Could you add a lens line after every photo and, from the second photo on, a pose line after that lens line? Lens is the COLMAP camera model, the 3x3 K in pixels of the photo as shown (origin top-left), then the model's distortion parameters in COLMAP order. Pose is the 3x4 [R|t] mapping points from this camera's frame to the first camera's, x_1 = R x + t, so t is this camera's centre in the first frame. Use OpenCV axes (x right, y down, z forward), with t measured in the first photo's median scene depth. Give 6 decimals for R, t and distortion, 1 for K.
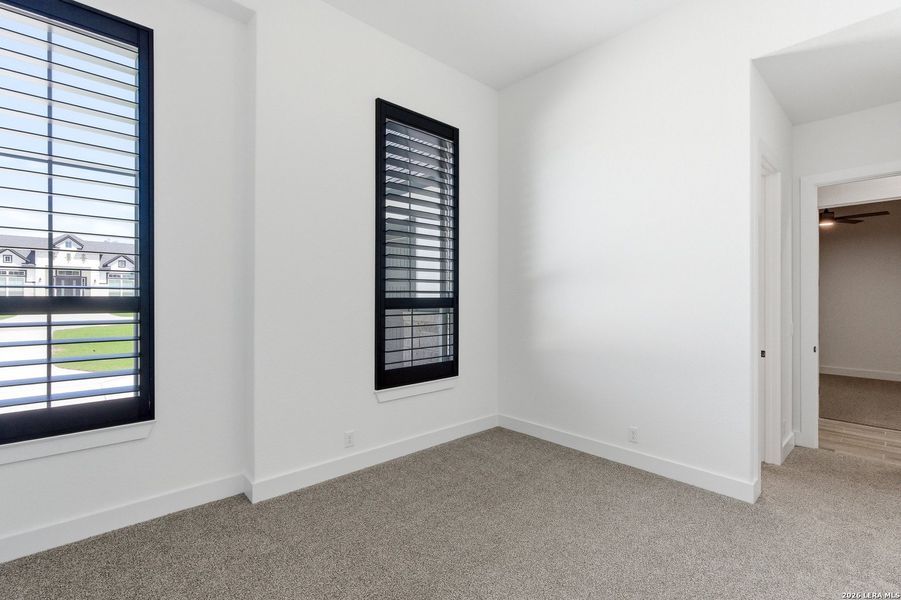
lens RADIAL K [[404.5, 0, 379.1], [0, 404.5, 292.9], [0, 0, 1]] dist [-0.001766, 0.000094]
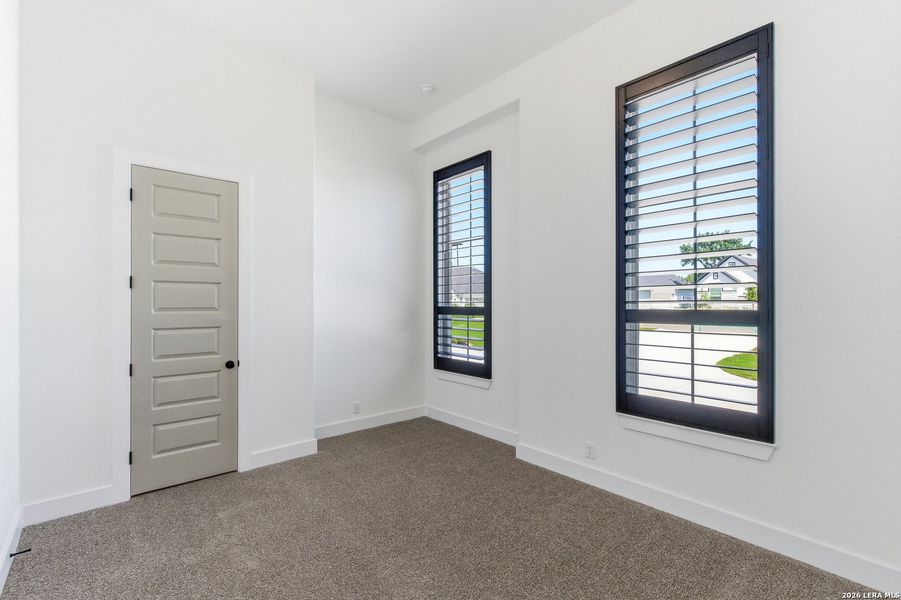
lens RADIAL K [[410.4, 0, 451.3], [0, 410.4, 303.3], [0, 0, 1]] dist [-0.001328, -0.000179]
pose [[0.039284, -0.011441, -0.999163, 0.891888], [-0.001031, 0.999933, -0.011491, 0.010171], [0.999228, 0.001481, 0.039269, 0.595870]]
